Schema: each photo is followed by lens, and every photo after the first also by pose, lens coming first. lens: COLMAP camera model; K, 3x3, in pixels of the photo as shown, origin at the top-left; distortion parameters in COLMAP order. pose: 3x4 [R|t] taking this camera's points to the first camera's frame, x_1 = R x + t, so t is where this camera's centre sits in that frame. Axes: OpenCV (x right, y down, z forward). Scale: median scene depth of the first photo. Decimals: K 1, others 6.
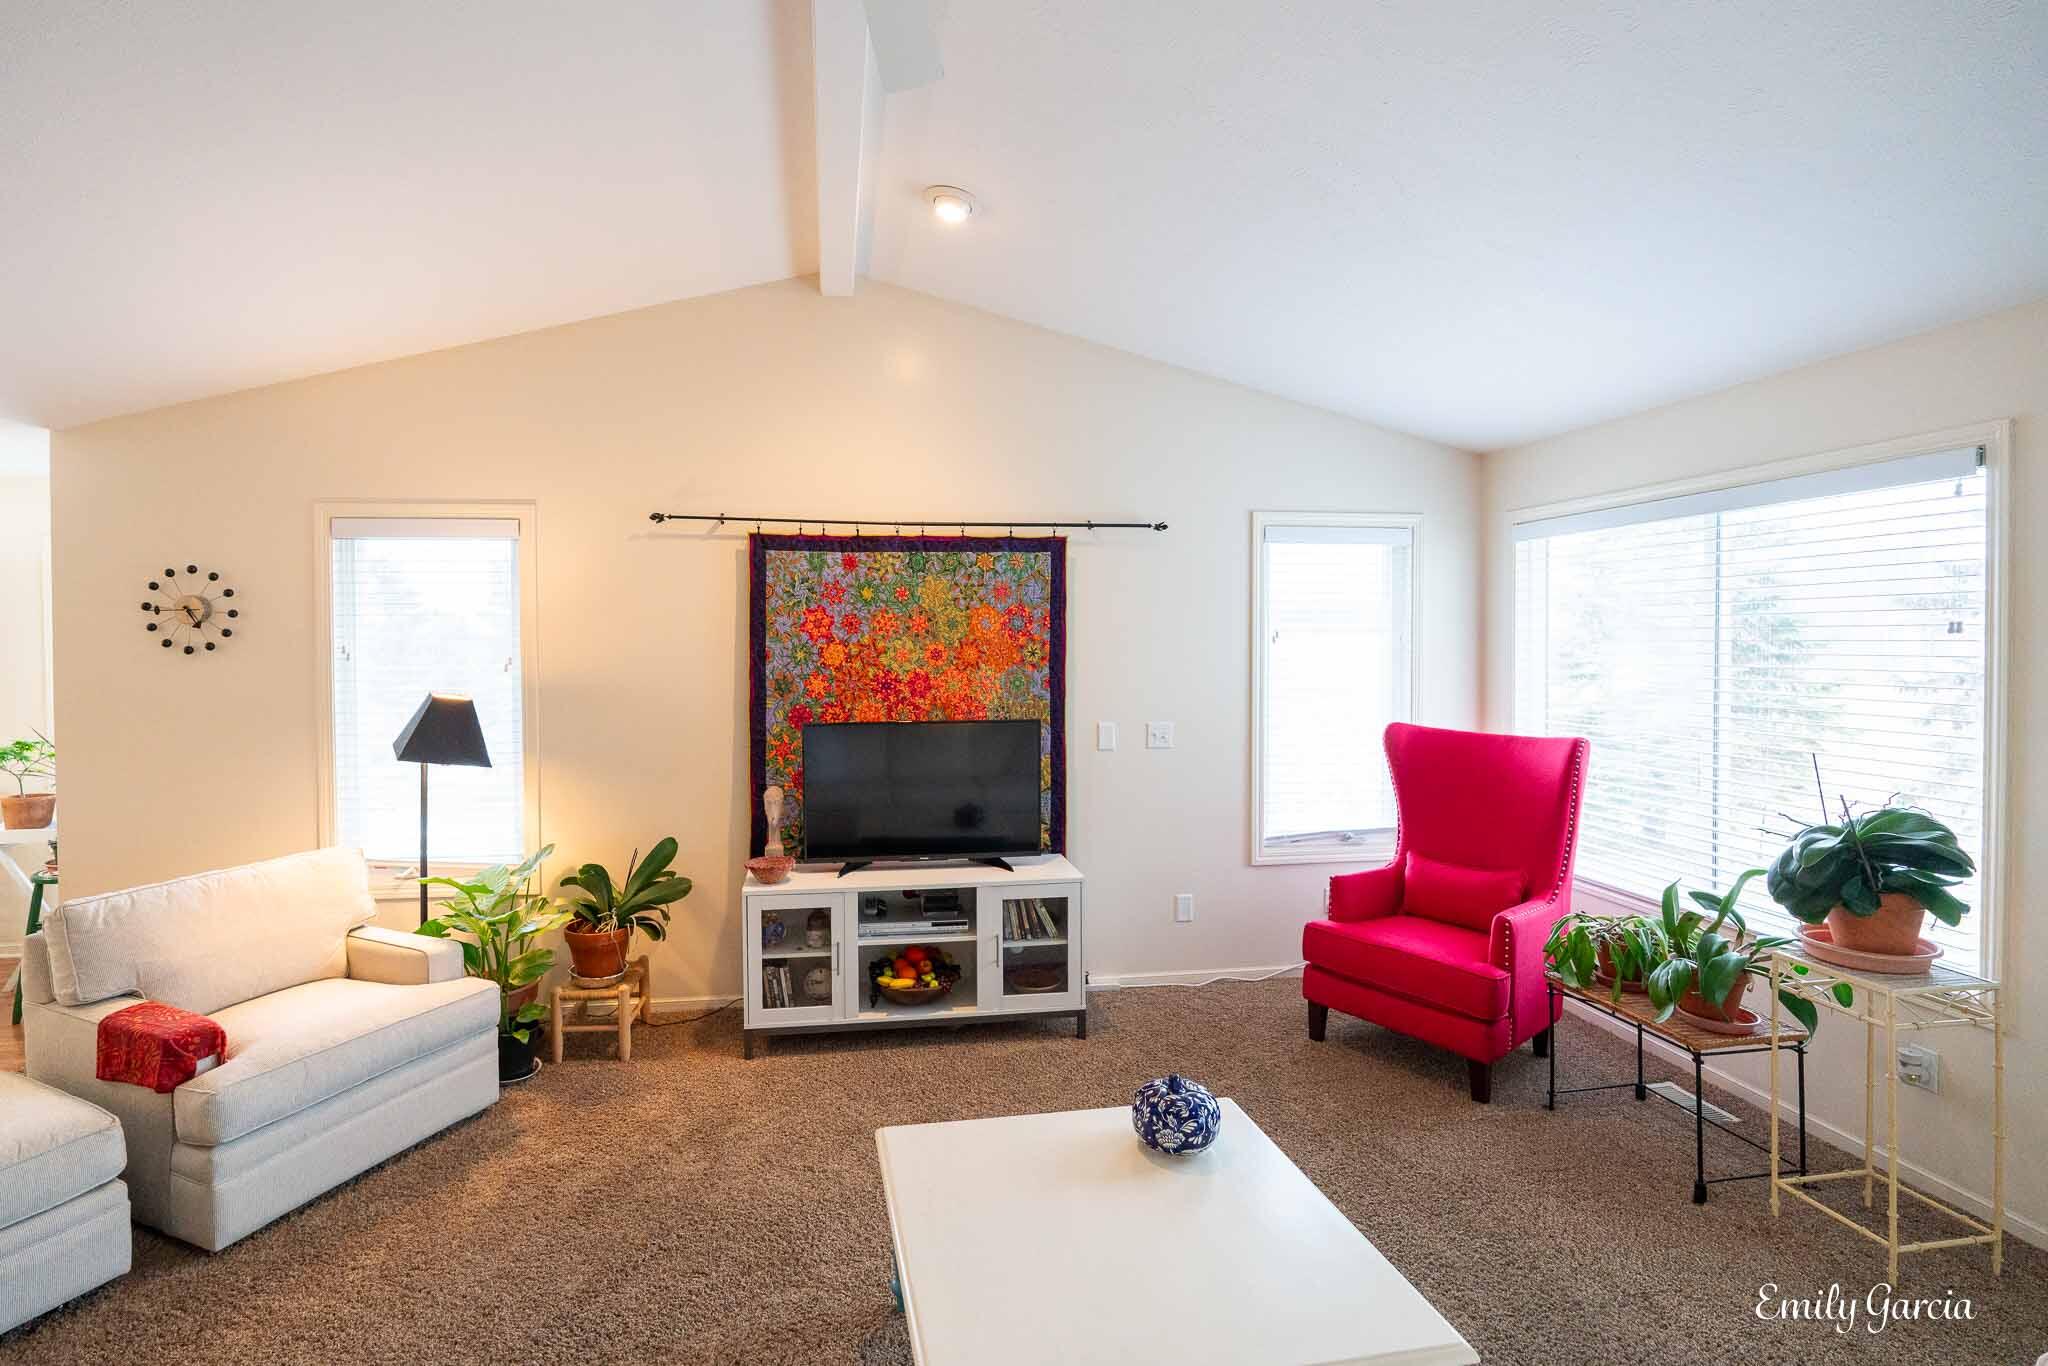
lens RADIAL K [[967.8, 0, 945.4], [0, 967.8, 657.8], [0, 0, 1]] dist [-0.002067, -0.000364]
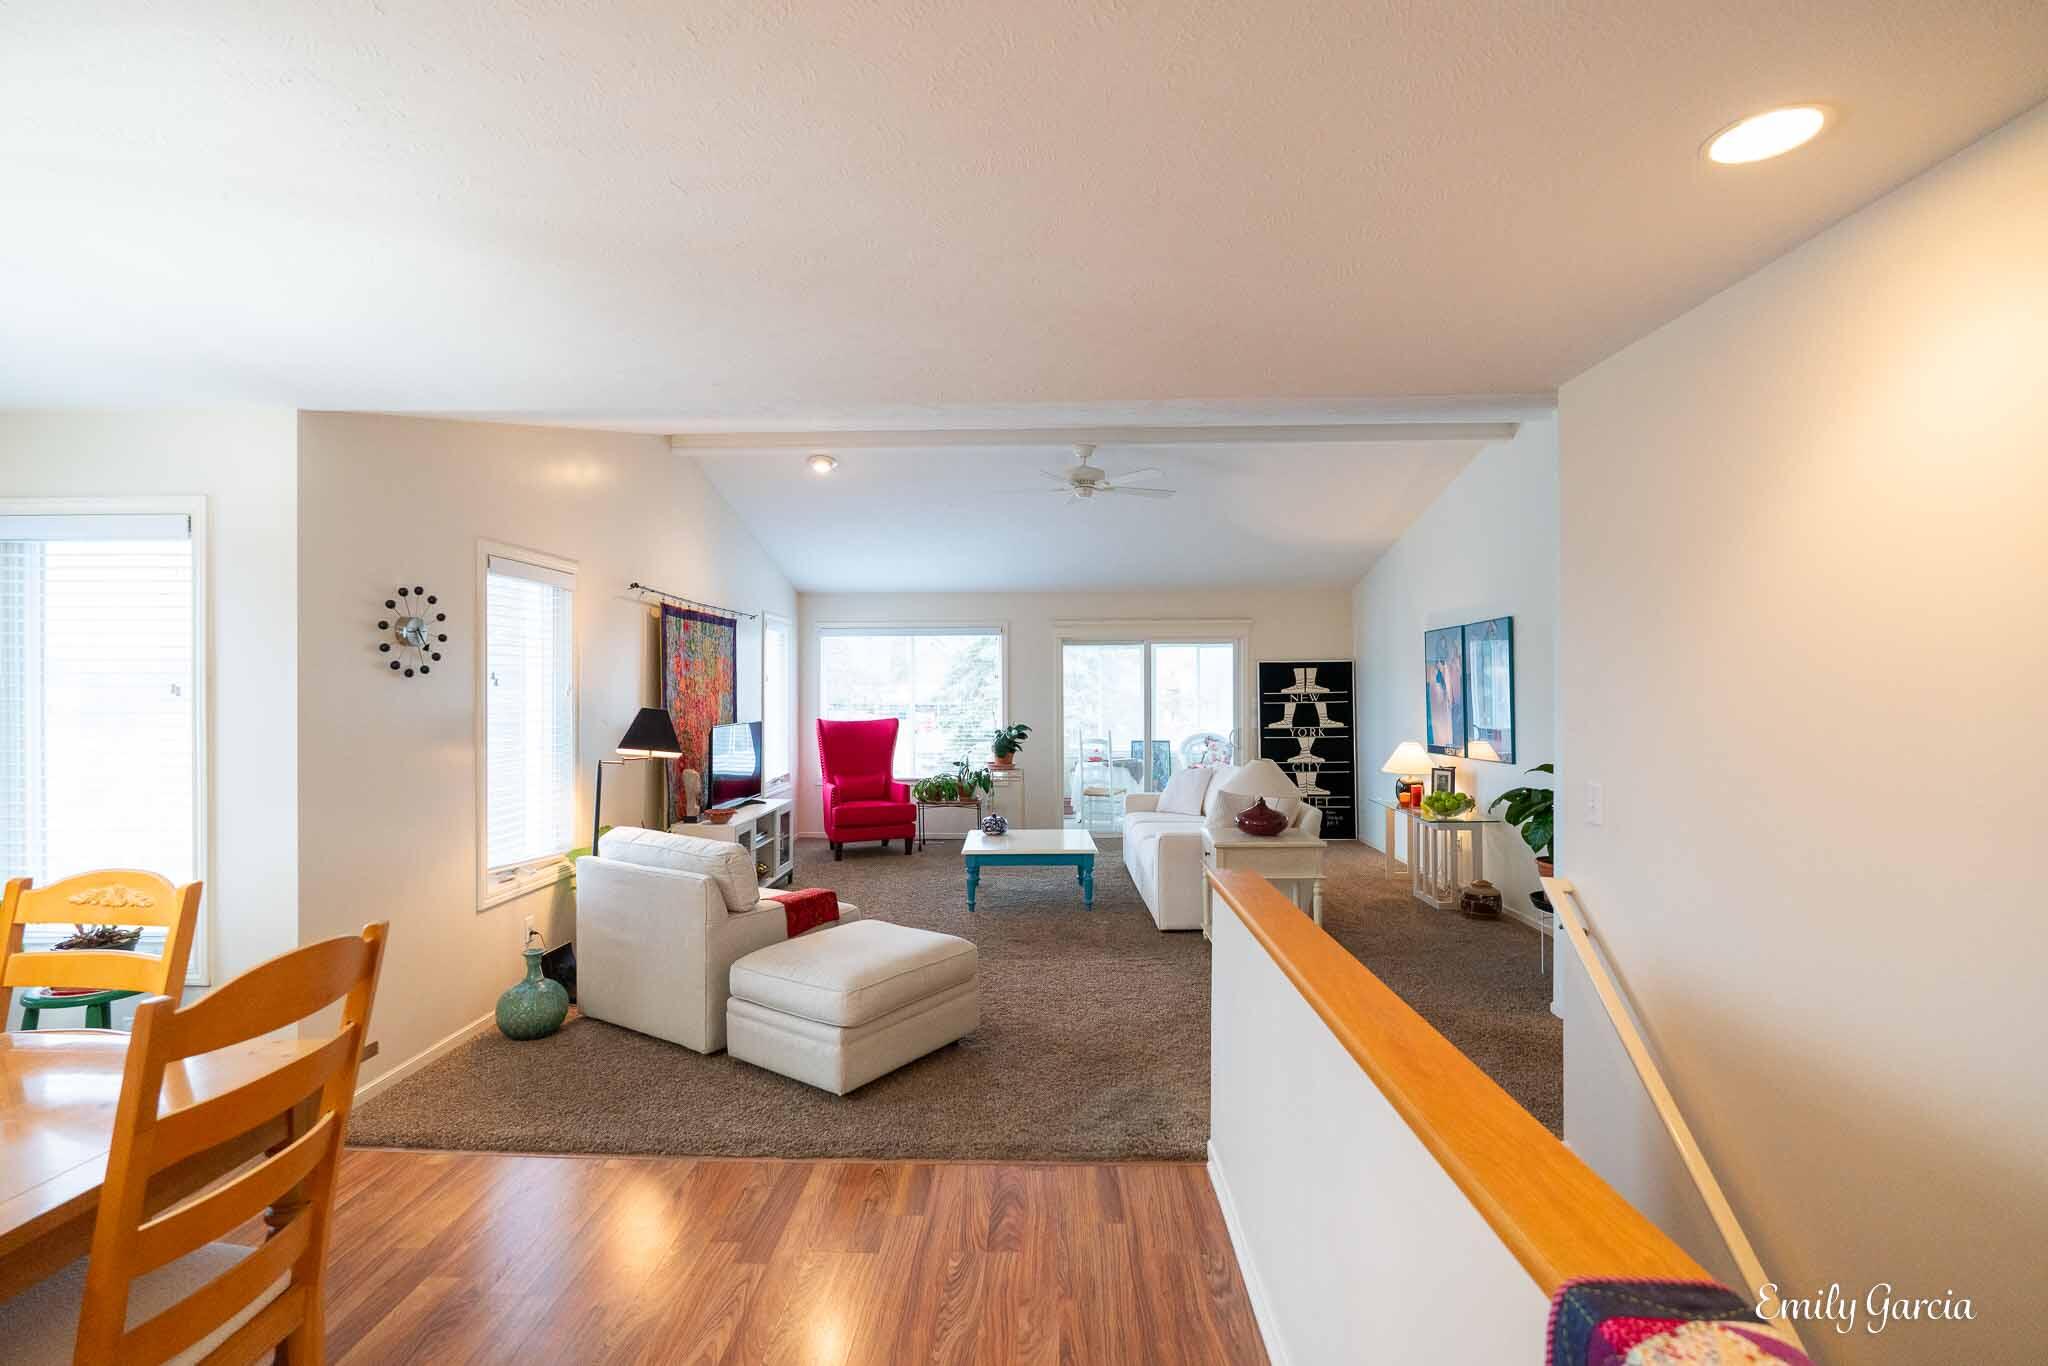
lens RADIAL K [[903.1, 0, 1014.8], [0, 903.1, 684.5], [0, 0, 1]] dist [0.000350, 0.000311]
pose [[0.170722, 0.009081, 0.985277, -1.465946], [0.019178, 0.999737, -0.012538, 0.024829], [-0.985133, 0.021036, 0.170503, 0.231891]]
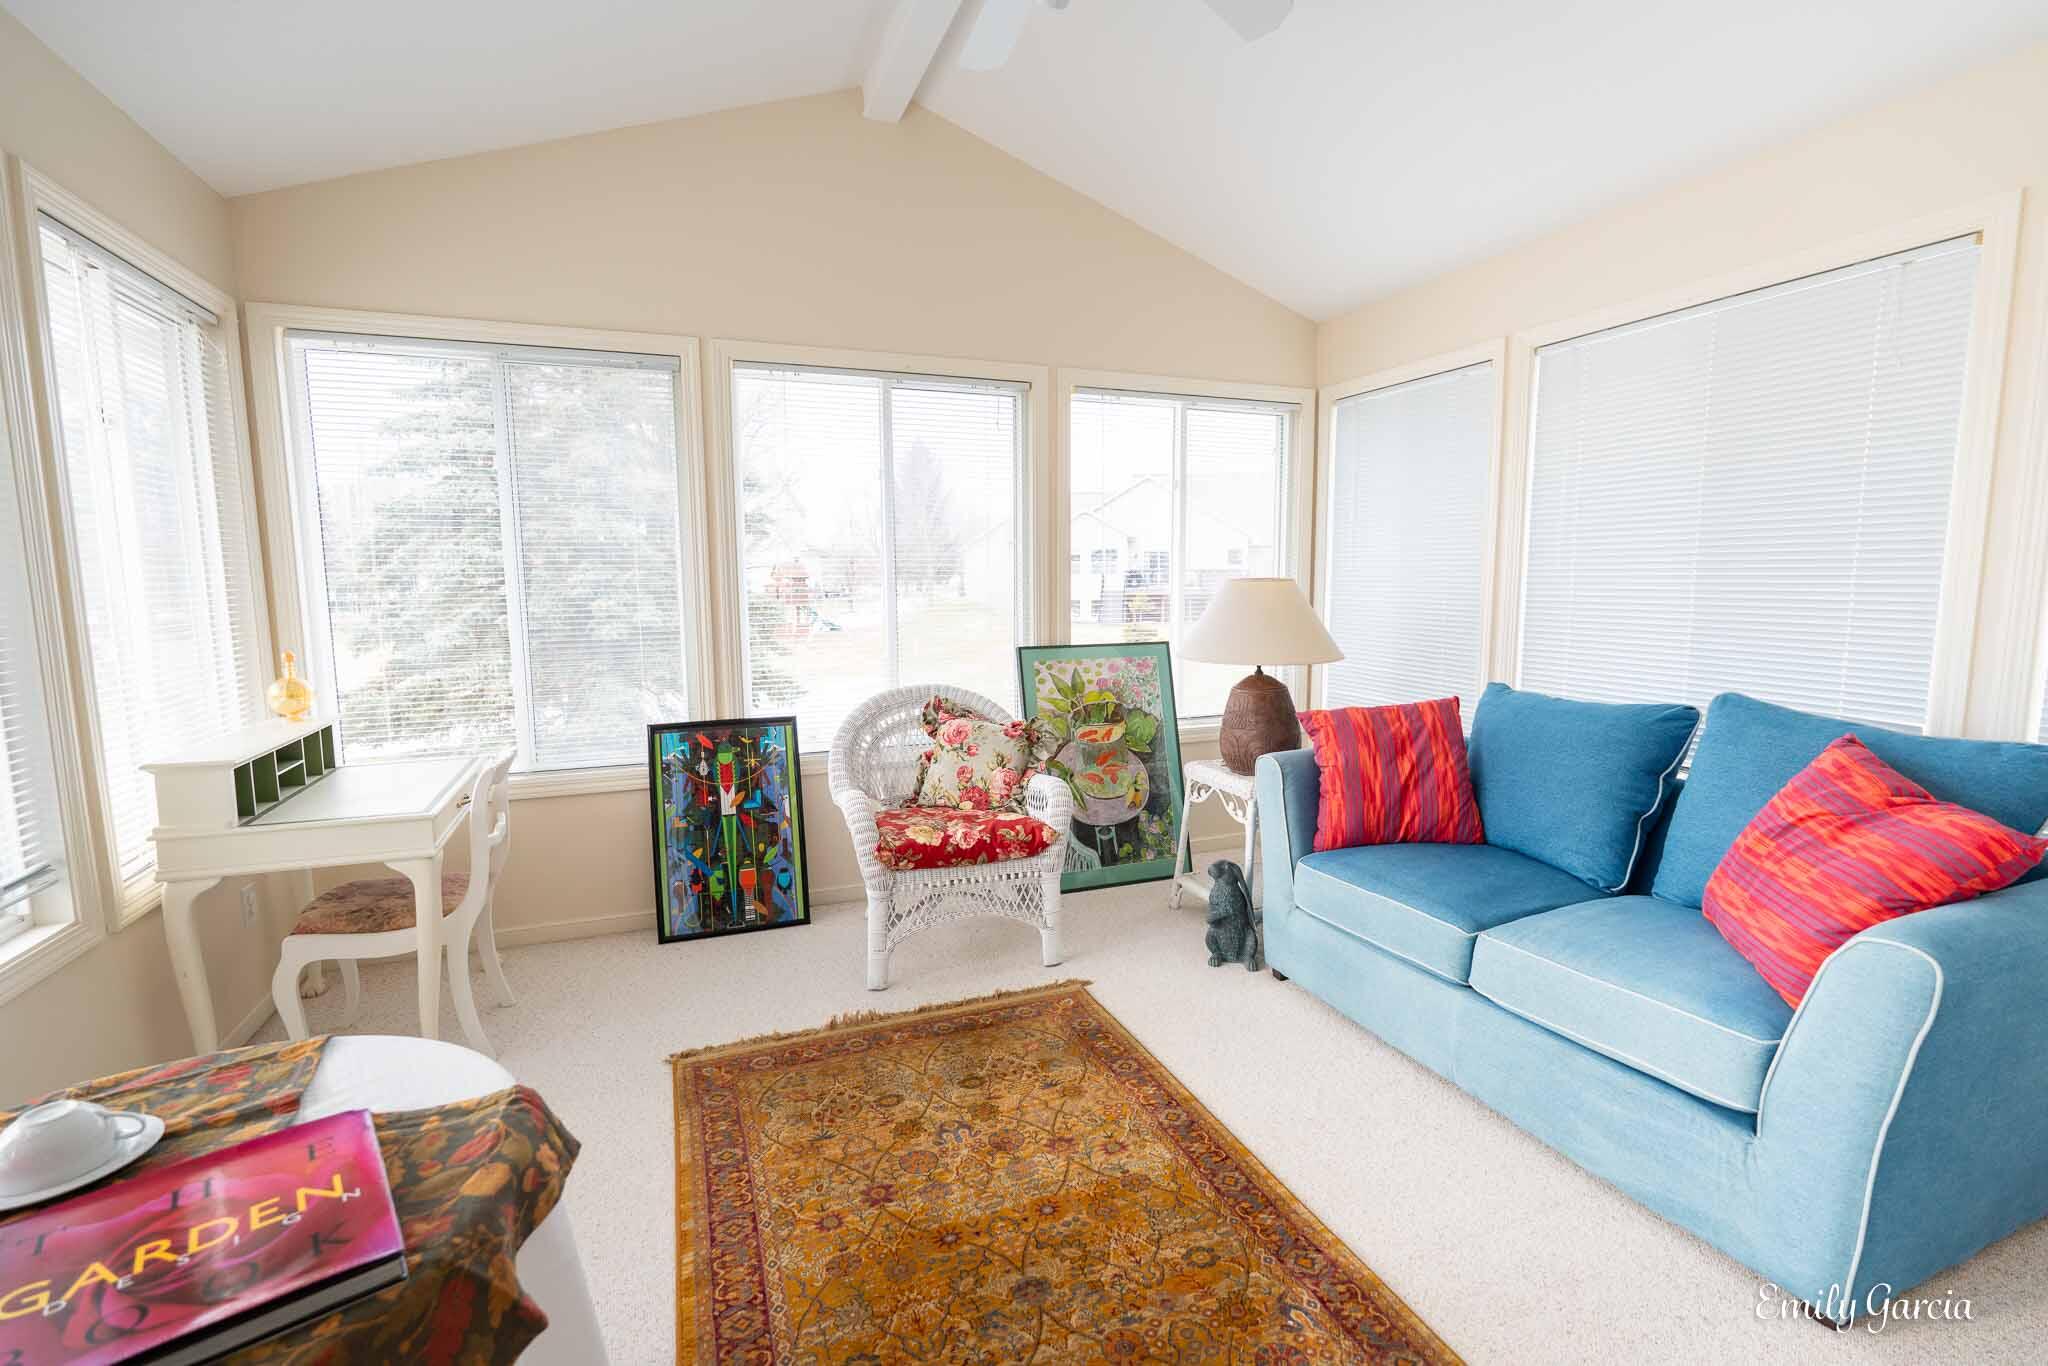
lens RADIAL K [[903.1, 0, 1020.5], [0, 903.1, 683.0], [0, 0, 1]] dist [0.000350, 0.000311]
pose [[-0.246481, -0.106932, 0.963230, 0.788642], [0.024838, 0.992871, 0.116579, 0.061692], [-0.968829, 0.052659, -0.242068, 0.240082]]
